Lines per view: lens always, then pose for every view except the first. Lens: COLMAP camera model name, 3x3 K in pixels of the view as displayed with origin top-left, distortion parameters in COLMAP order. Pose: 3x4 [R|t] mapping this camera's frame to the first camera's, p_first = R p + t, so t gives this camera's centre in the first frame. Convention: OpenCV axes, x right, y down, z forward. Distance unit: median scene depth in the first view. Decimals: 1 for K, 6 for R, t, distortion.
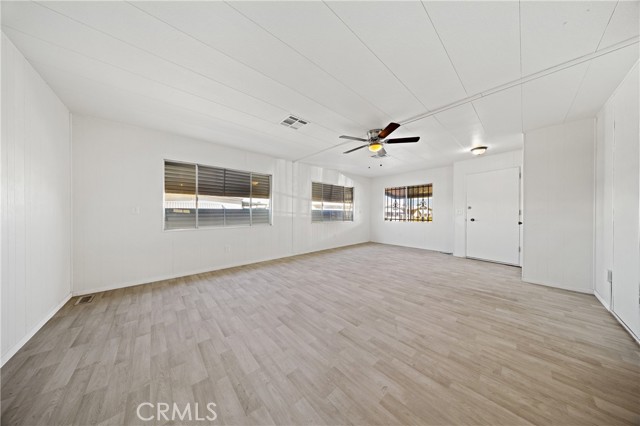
lens RADIAL K [[185.6, 0, 319.9], [0, 185.6, 214.2], [0, 0, 1]] dist [0.001592, -0.000047]
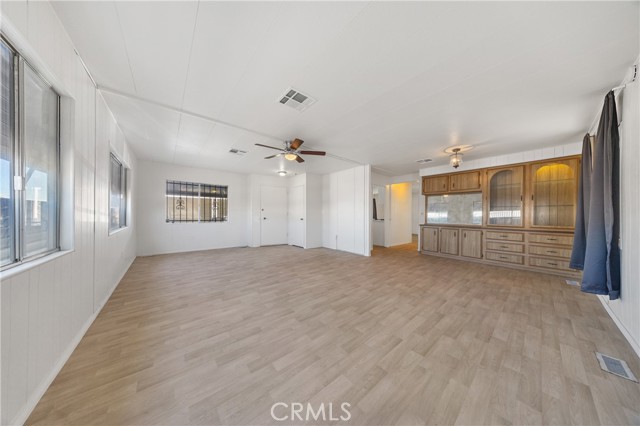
lens RADIAL K [[185.6, 0, 319.9], [0, 185.6, 217.0], [0, 0, 1]] dist [0.001592, -0.000047]
pose [[0.040381, -0.019296, 0.998998, -0.909849], [0.002663, 0.999812, 0.019204, -0.009976], [-0.999181, 0.001885, 0.040425, 0.846447]]
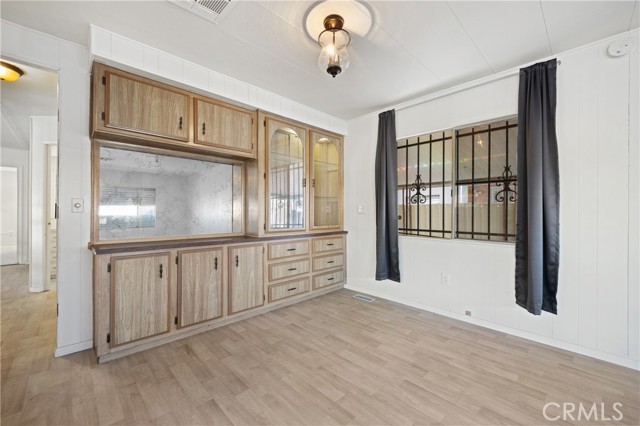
lens RADIAL K [[257.6, 0, 319.8], [0, 257.6, 209.5], [0, 0, 1]] dist [0.001063, -0.000042]
pose [[-0.999189, -0.006380, -0.039750, 0.508038], [-0.006475, 0.999976, 0.002258, -0.000984], [0.039735, 0.002514, -0.999207, 0.566200]]
